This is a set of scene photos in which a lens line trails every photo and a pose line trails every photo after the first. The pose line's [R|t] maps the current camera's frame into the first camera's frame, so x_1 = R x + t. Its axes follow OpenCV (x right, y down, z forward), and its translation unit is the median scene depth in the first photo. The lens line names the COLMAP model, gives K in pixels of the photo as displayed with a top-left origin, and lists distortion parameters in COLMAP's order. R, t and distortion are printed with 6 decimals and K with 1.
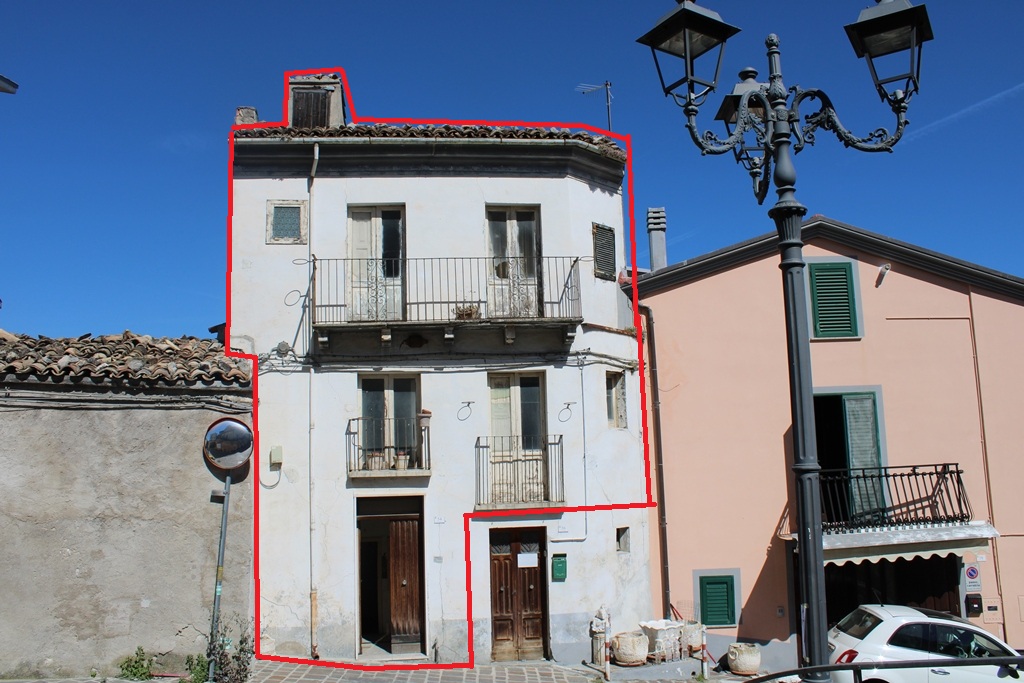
lens RADIAL K [[851.7, 0, 511.6], [0, 851.7, 339.5], [0, 0, 1]] dist [-0.145427, 0.100816]
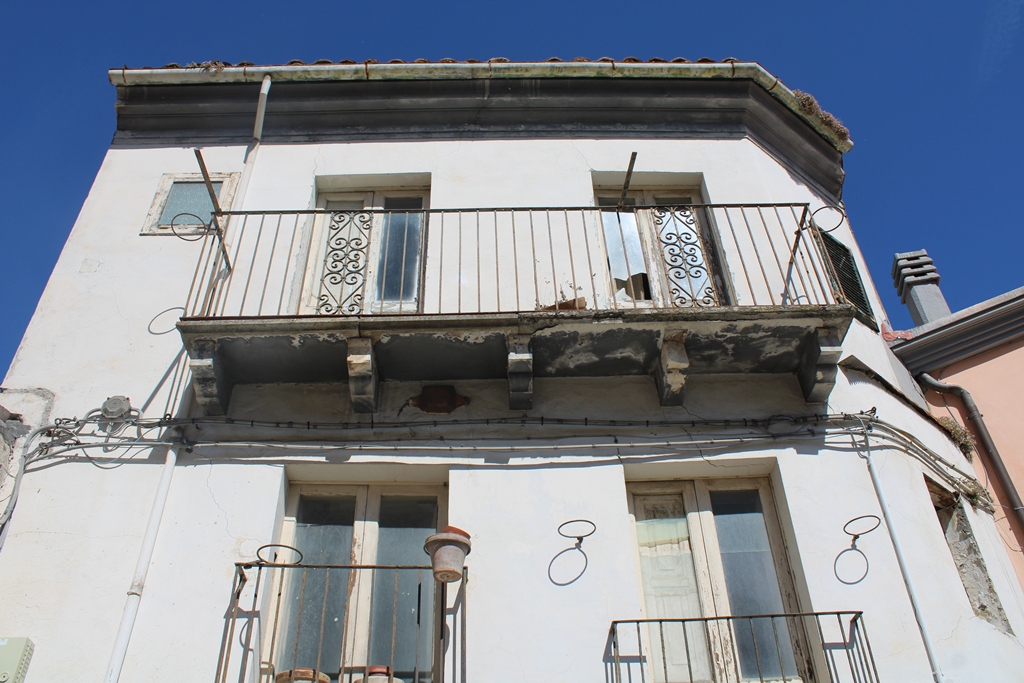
lens RADIAL K [[851.7, 0, 511.0], [0, 851.7, 333.5], [0, 0, 1]] dist [-0.145427, 0.100816]
pose [[0.992747, -0.072407, -0.095972, -0.038008], [0.011154, 0.850314, -0.526157, 0.185547], [0.119704, 0.521270, 0.844955, 0.642908]]
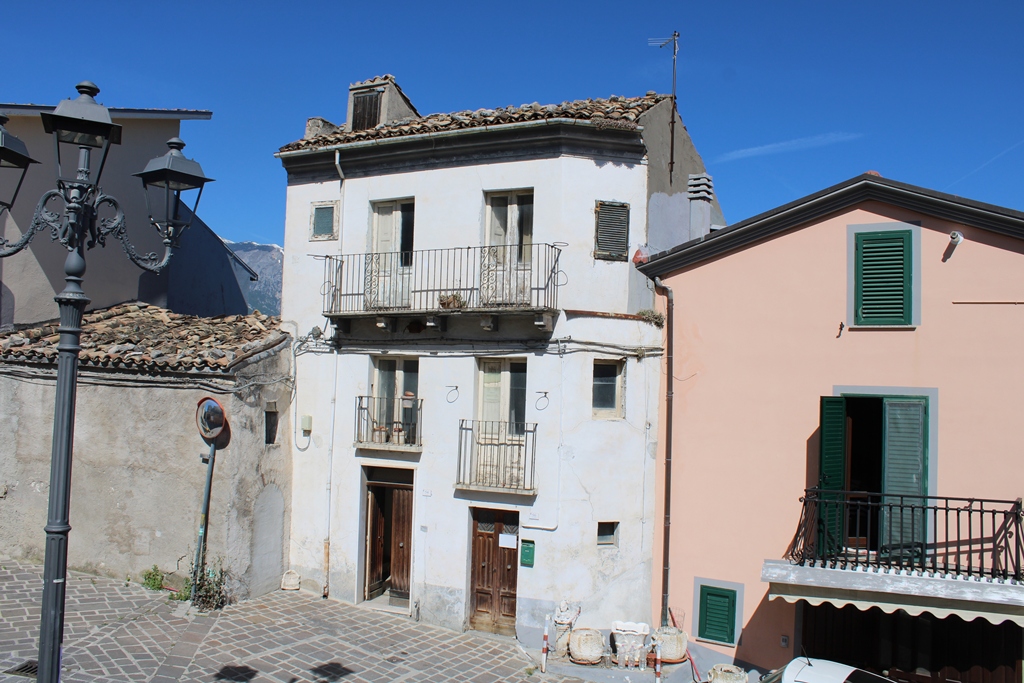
lens RADIAL K [[851.7, 0, 504.1], [0, 851.7, 343.3], [0, 0, 1]] dist [-0.145427, 0.100816]
pose [[0.848202, 0.029047, -0.528875, 0.548921], [0.021318, 0.995814, 0.088881, -0.070310], [0.529243, -0.086663, 0.844033, 0.144750]]
